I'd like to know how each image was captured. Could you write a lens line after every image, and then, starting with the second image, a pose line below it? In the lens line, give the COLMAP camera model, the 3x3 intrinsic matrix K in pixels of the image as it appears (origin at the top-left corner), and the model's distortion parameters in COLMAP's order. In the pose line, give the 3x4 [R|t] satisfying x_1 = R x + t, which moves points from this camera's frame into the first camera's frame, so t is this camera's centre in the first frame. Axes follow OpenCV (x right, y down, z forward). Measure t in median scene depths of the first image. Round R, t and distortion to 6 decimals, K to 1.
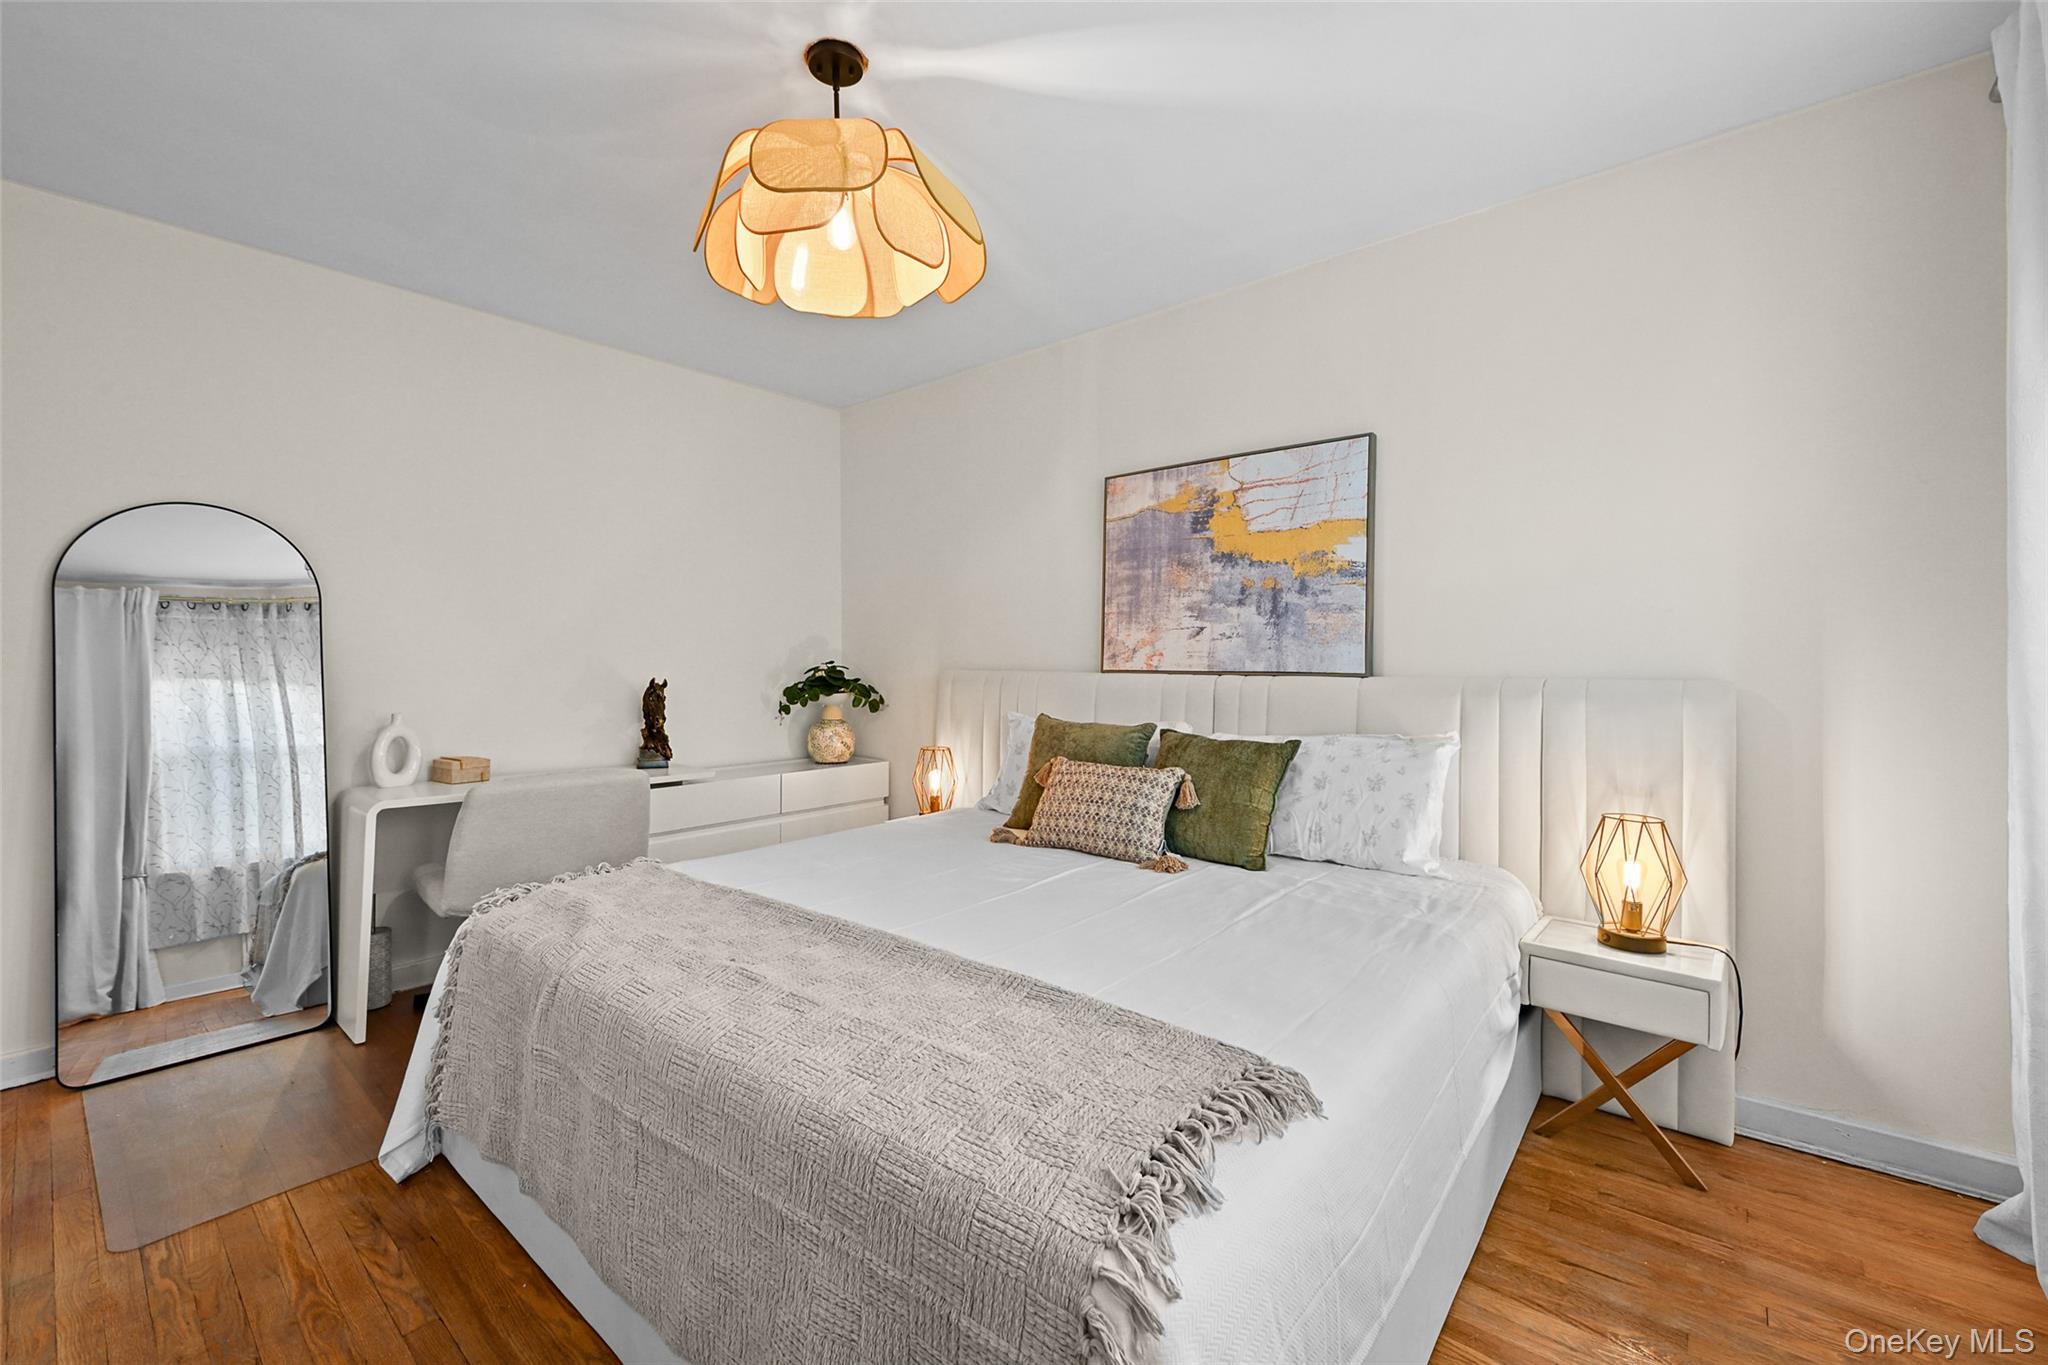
lens RADIAL K [[842.6, 0, 1027.3], [0, 842.6, 661.3], [0, 0, 1]] dist [-0.000519, -0.000073]
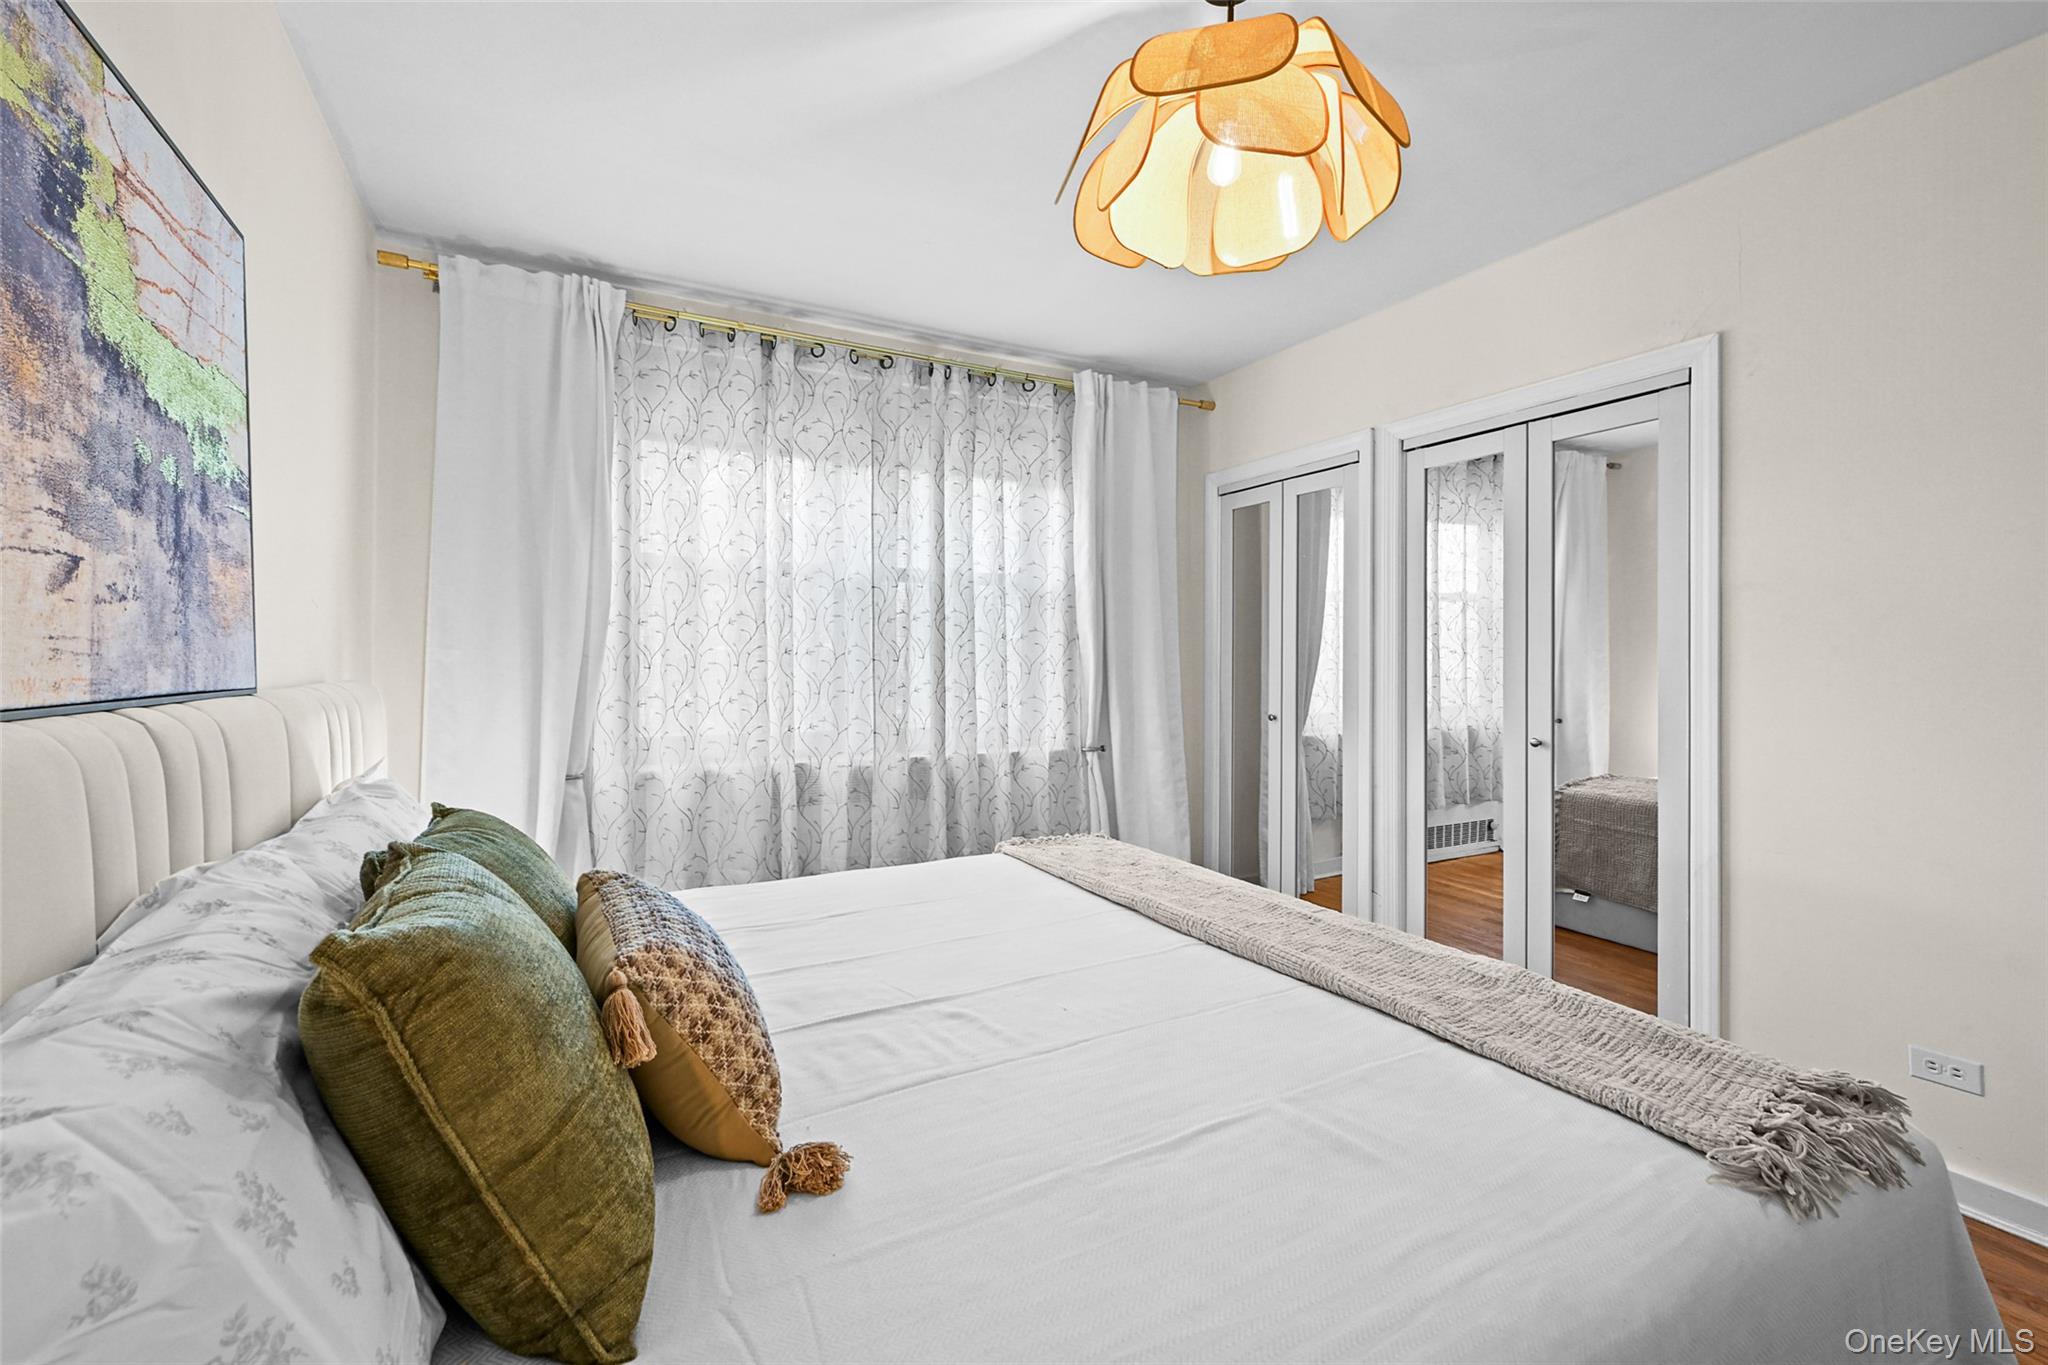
lens RADIAL K [[856.4, 0, 1020.2], [0, 856.4, 650.9], [0, 0, 1]] dist [-0.000236, -0.000215]
pose [[-0.929212, 0.002359, 0.369541, -0.216178], [-0.000032, 0.999979, -0.006465, -0.004859], [-0.369548, -0.006020, -0.929192, 1.154492]]
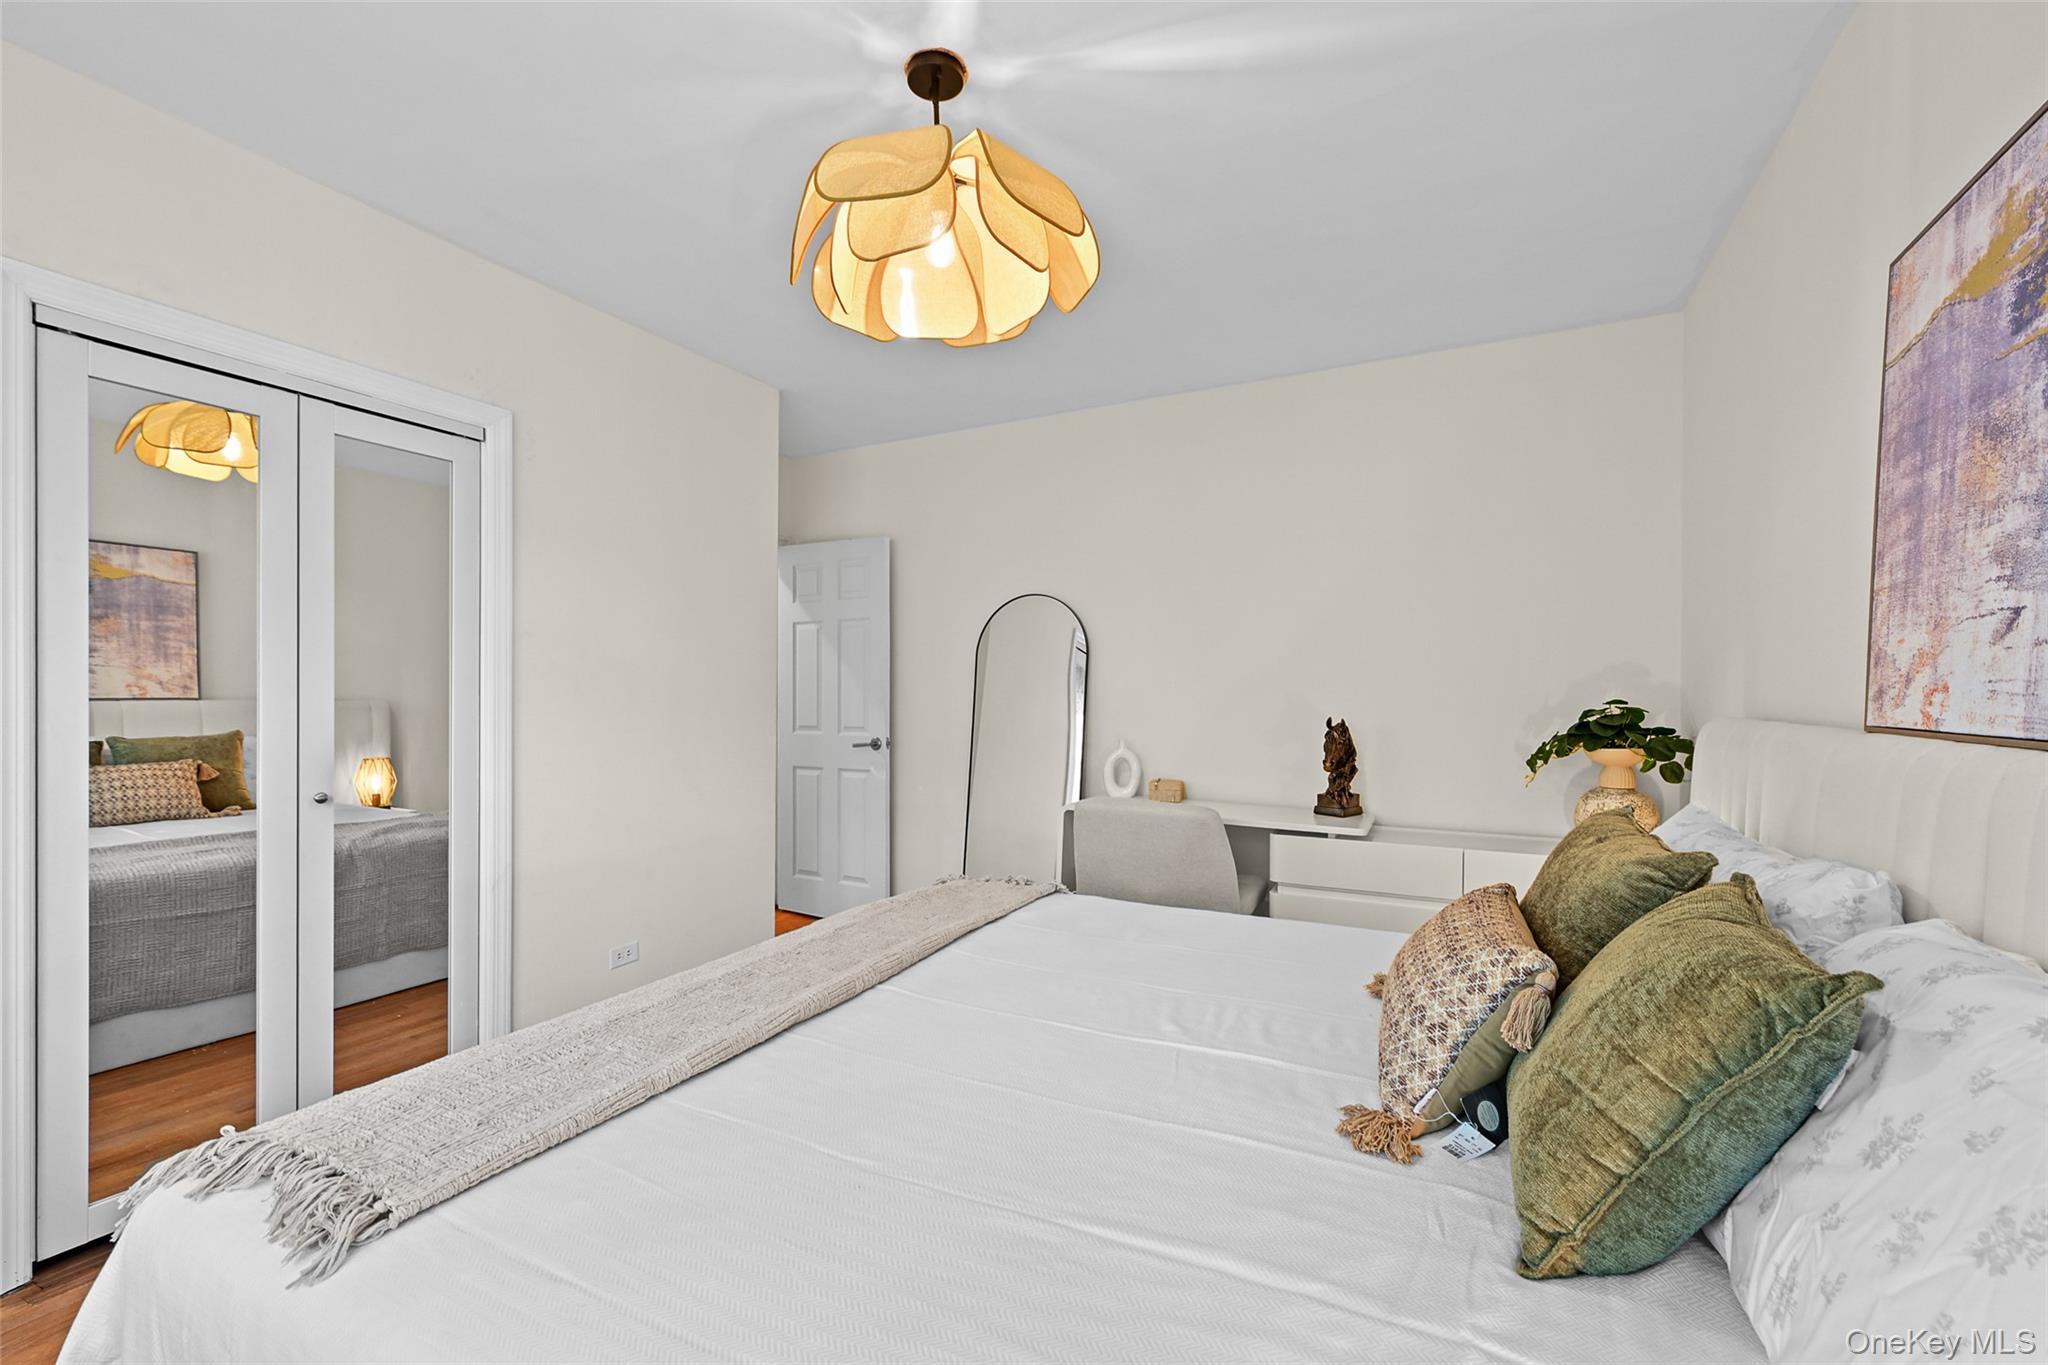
lens RADIAL K [[856.5, 0, 1010.3], [0, 856.5, 701.6], [0, 0, 1]] dist [0.000758, -0.000110]
pose [[0.214346, 0.009700, -0.976710, 0.454703], [-0.004037, 0.999951, 0.009045, -0.004318], [0.976749, 0.002004, 0.214375, 0.531005]]
